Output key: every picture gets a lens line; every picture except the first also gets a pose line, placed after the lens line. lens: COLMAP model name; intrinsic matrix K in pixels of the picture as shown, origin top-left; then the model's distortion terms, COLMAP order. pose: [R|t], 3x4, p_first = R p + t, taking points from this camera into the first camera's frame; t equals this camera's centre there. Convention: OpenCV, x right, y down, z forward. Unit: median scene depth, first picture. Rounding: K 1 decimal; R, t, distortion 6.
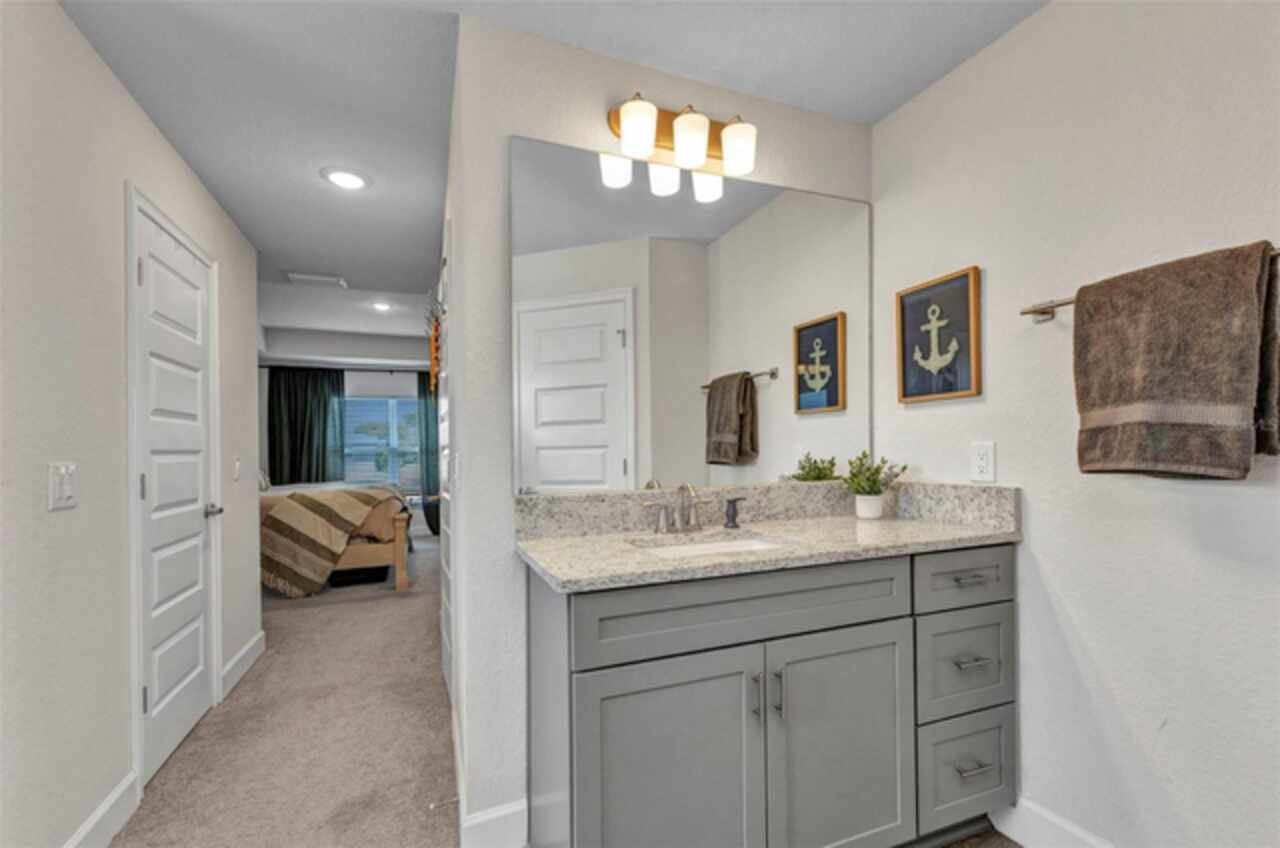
lens RADIAL K [[539.1, 0, 642.6], [0, 539.1, 455.4], [0, 0, 1]] dist [0.001528, 0.000007]
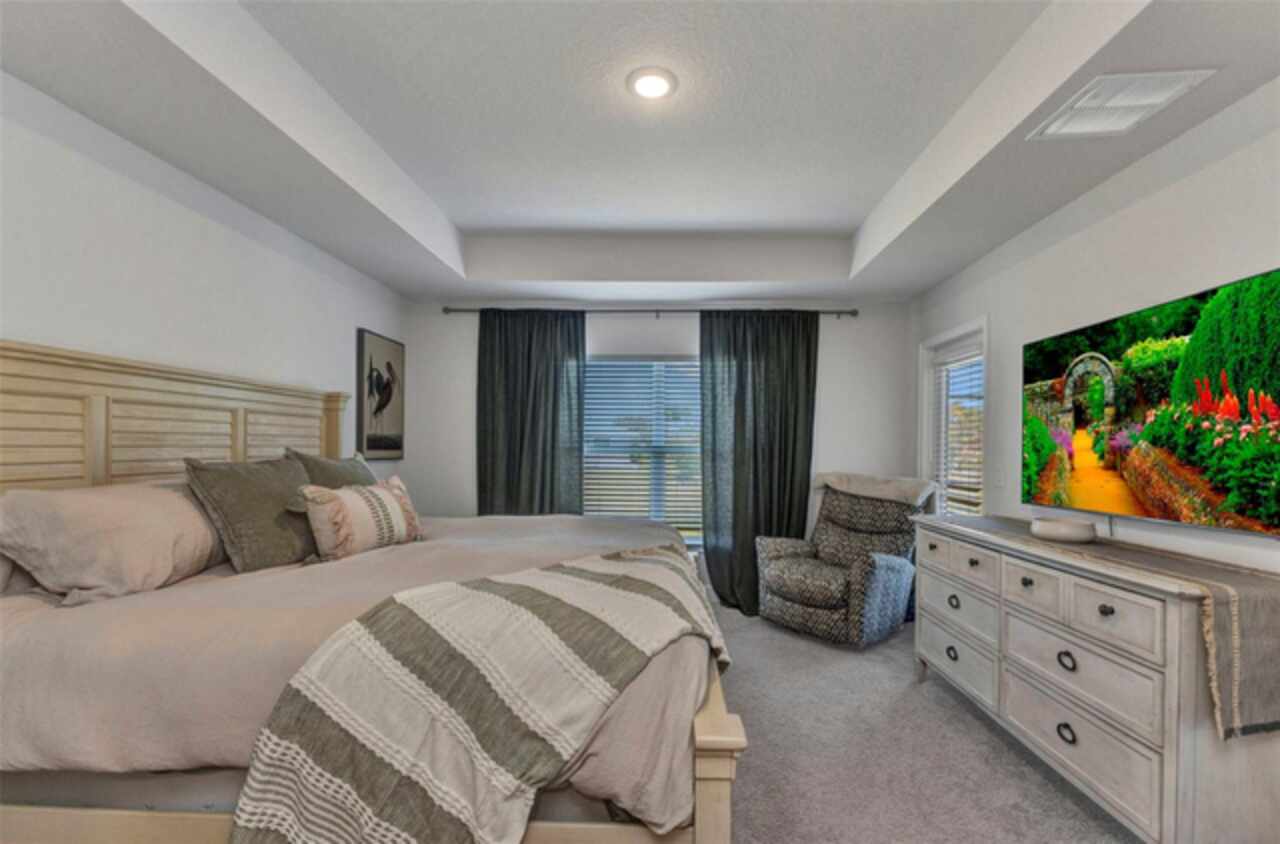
lens RADIAL K [[557.0, 0, 642.0], [0, 557.0, 454.2], [0, 0, 1]] dist [0.000393, 0.000018]
pose [[0.906145, 0.025958, -0.422169, -0.241588], [-0.023606, 0.999663, 0.010800, -0.010875], [0.422308, 0.000179, 0.906453, 0.483153]]
